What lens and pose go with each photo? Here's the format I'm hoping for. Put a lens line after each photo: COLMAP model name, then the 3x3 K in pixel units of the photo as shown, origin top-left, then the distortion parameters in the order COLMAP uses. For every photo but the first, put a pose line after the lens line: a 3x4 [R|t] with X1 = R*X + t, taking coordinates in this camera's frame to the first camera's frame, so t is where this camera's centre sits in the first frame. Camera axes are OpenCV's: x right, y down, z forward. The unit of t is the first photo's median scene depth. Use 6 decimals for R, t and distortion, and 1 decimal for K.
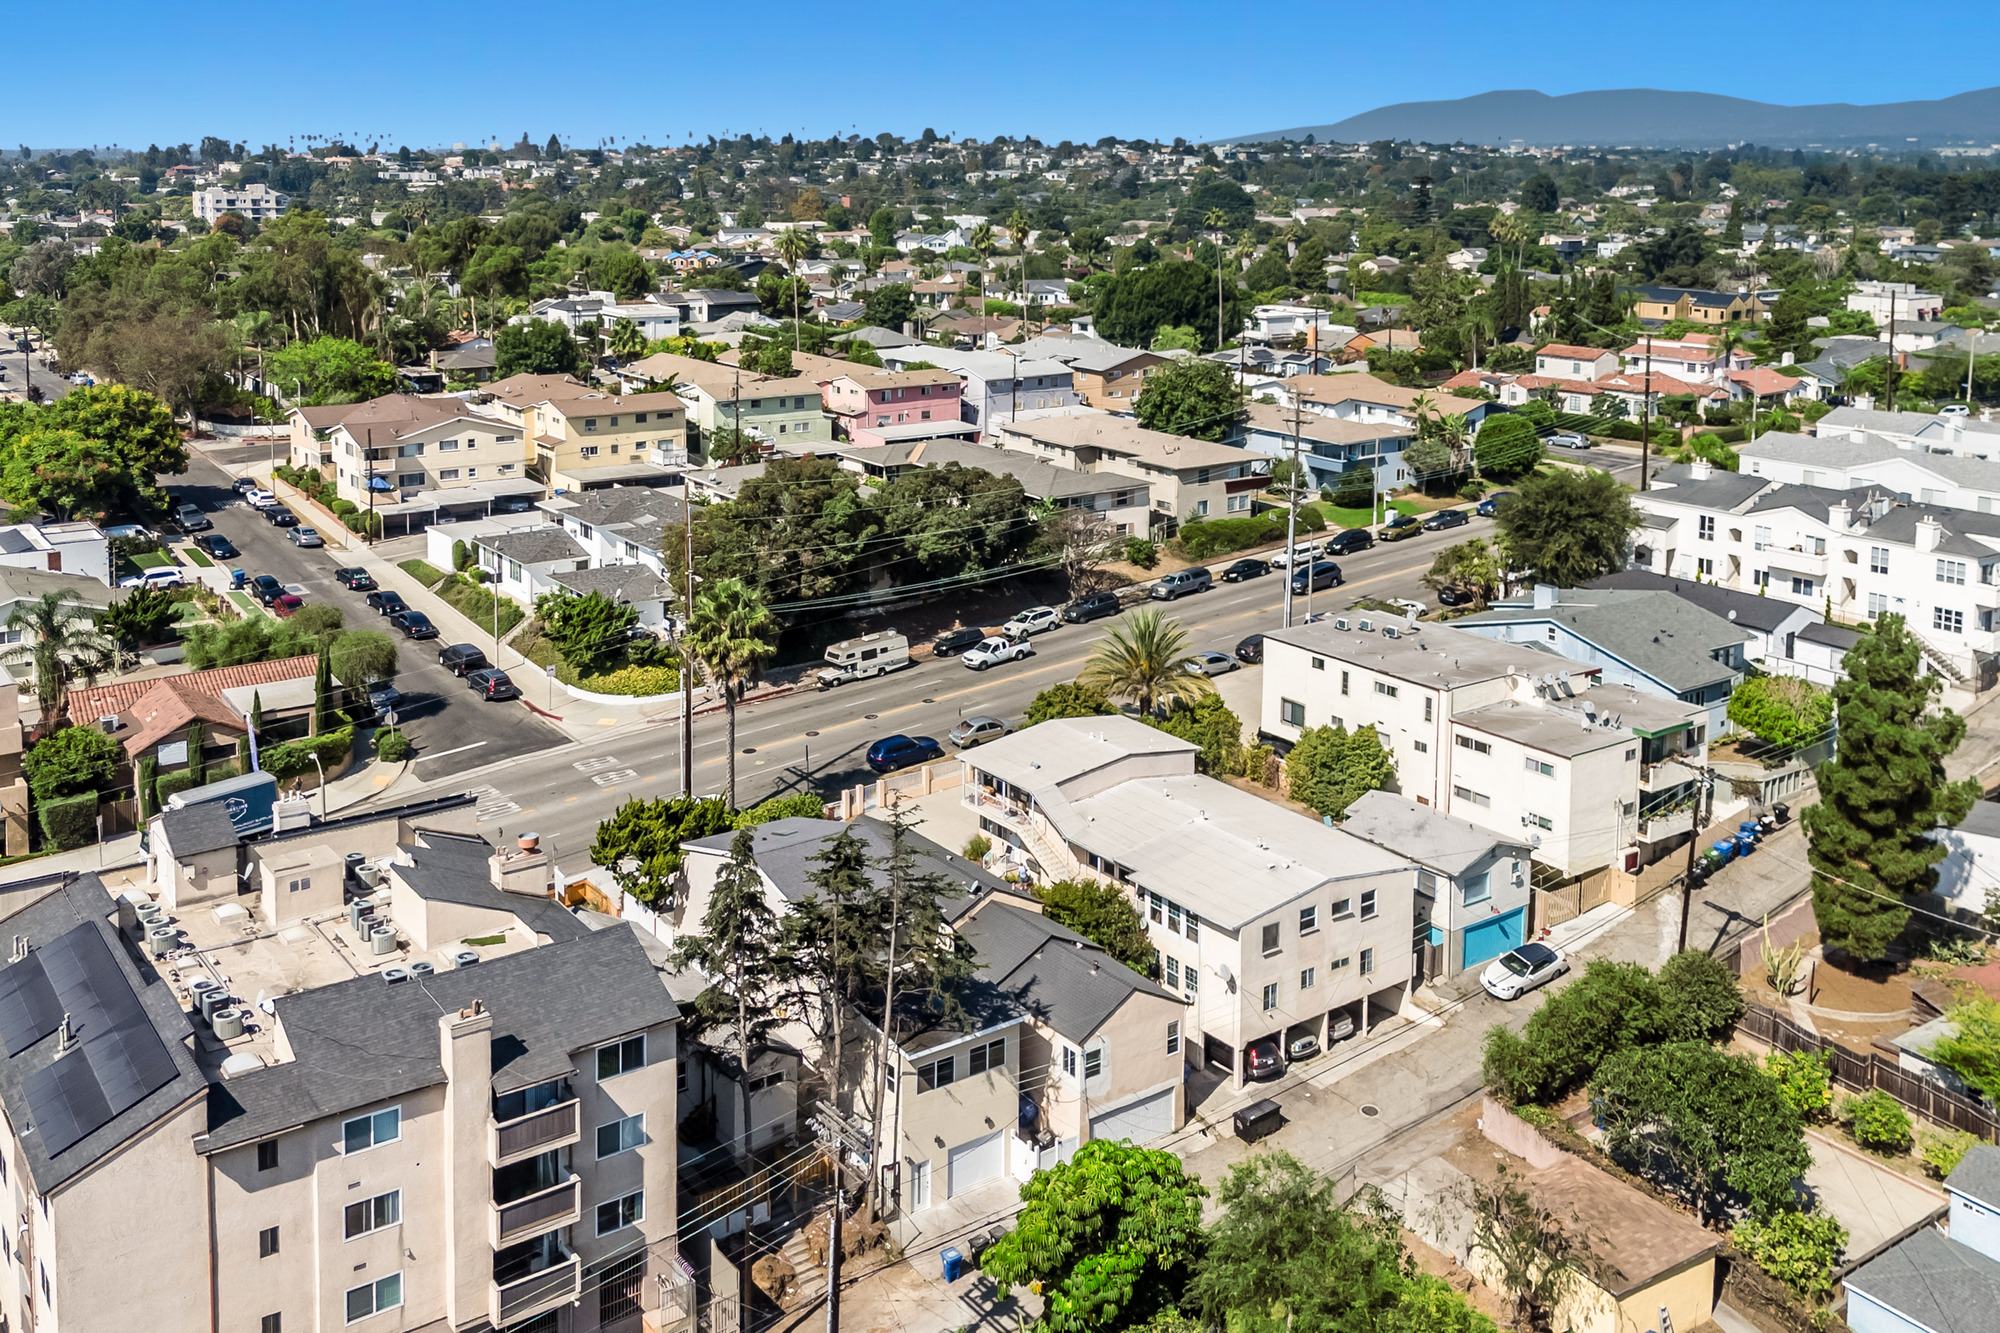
lens RADIAL K [[1745.3, 0, 1000.0], [0, 1745.3, 666.5], [0, 0, 1]] dist [0.094214, -0.139998]
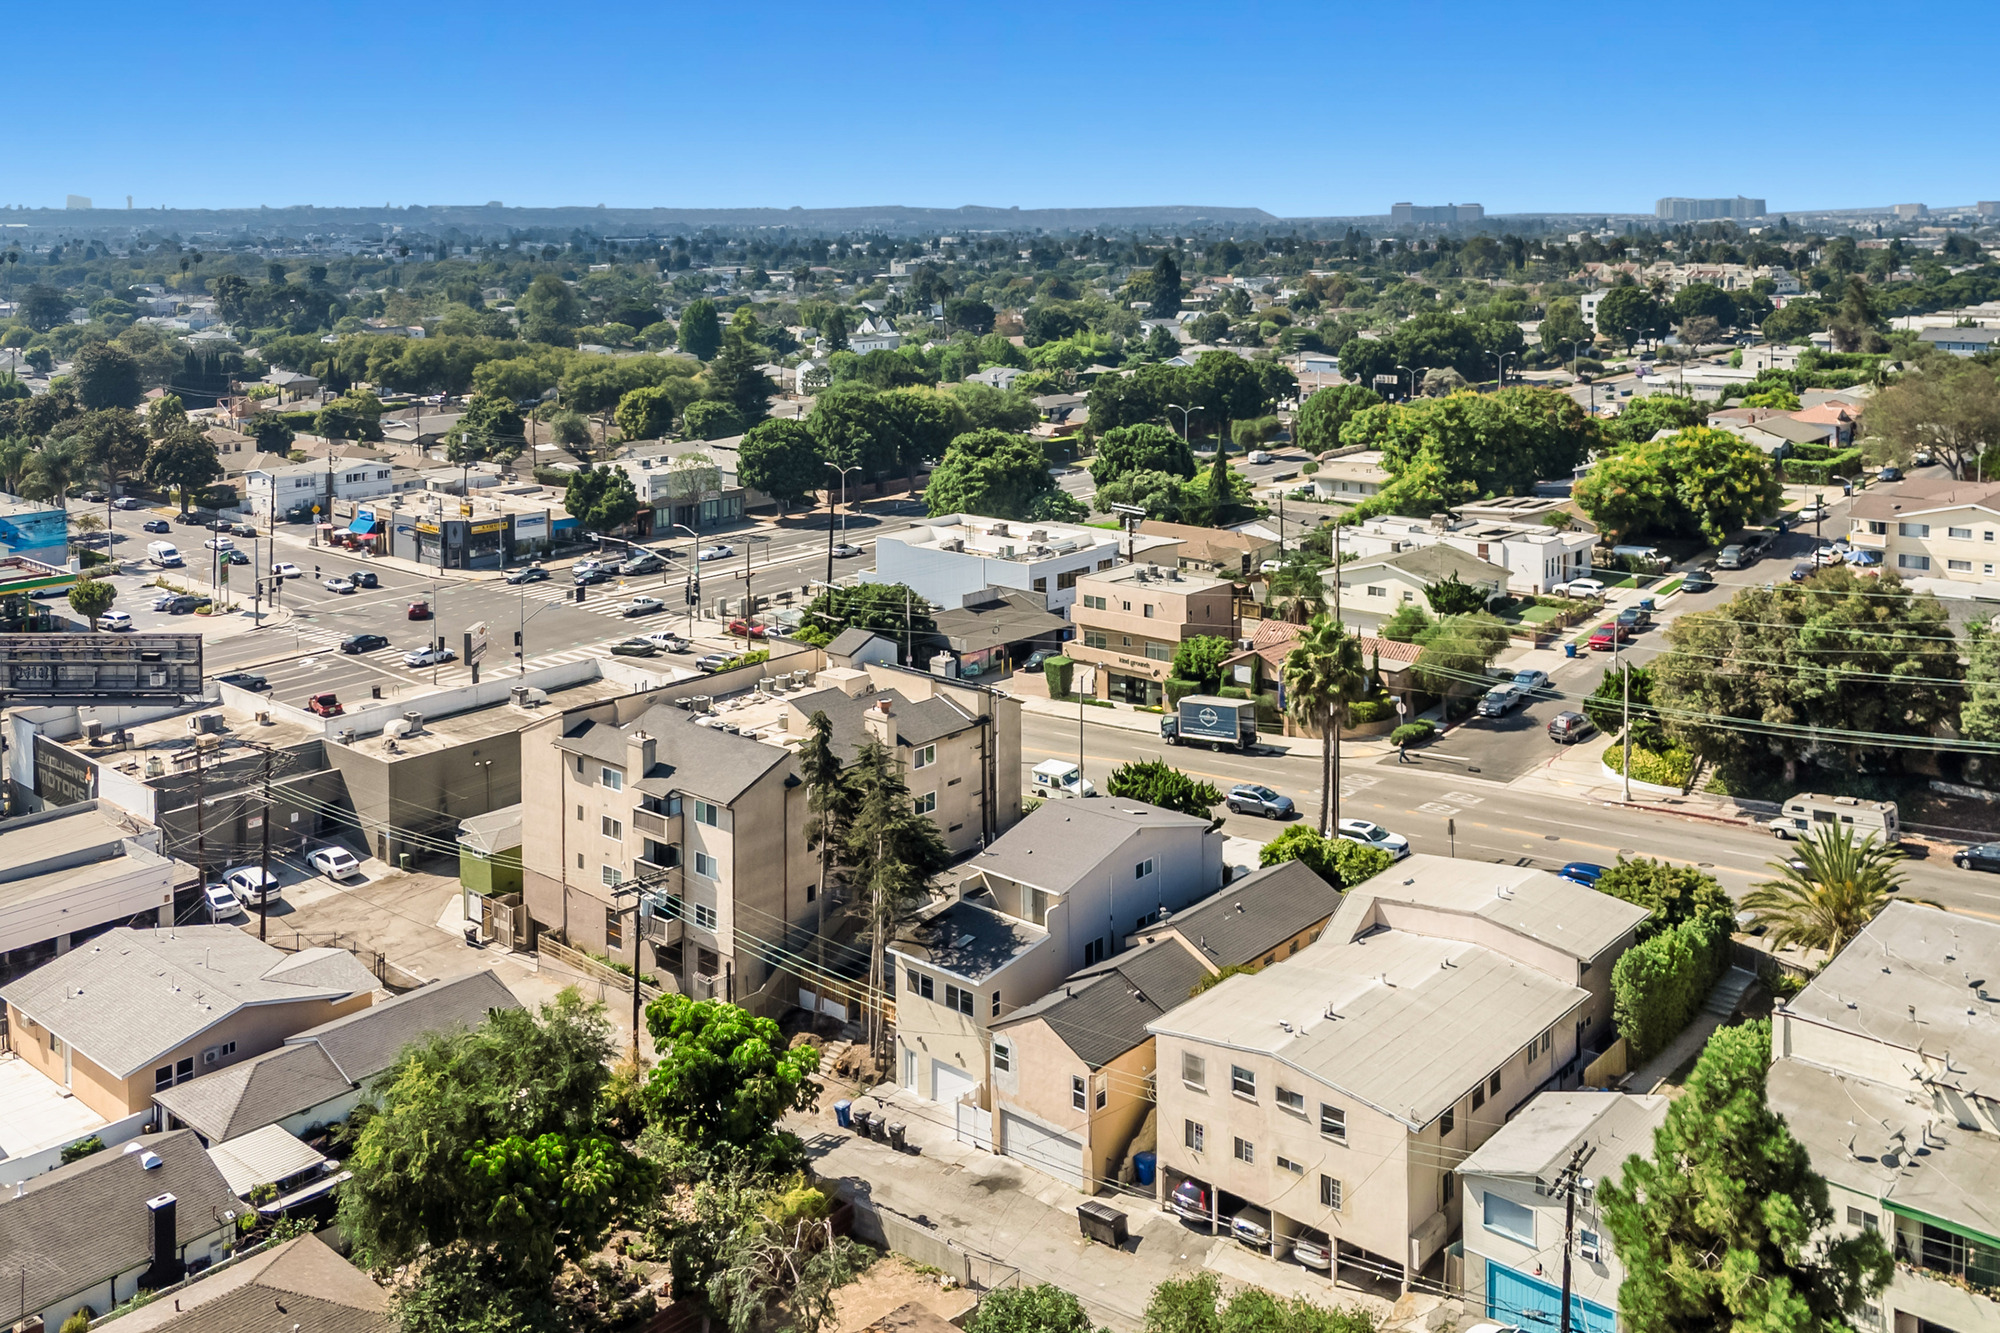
lens RADIAL K [[1745.3, 0, 1000.0], [0, 1745.3, 666.5], [0, 0, 1]] dist [0.094214, -0.139998]
pose [[0.226616, 0.242105, -0.943414, 0.922520], [-0.273236, 0.945520, 0.177011, -0.174811], [0.934873, 0.217661, 0.280422, 0.586860]]
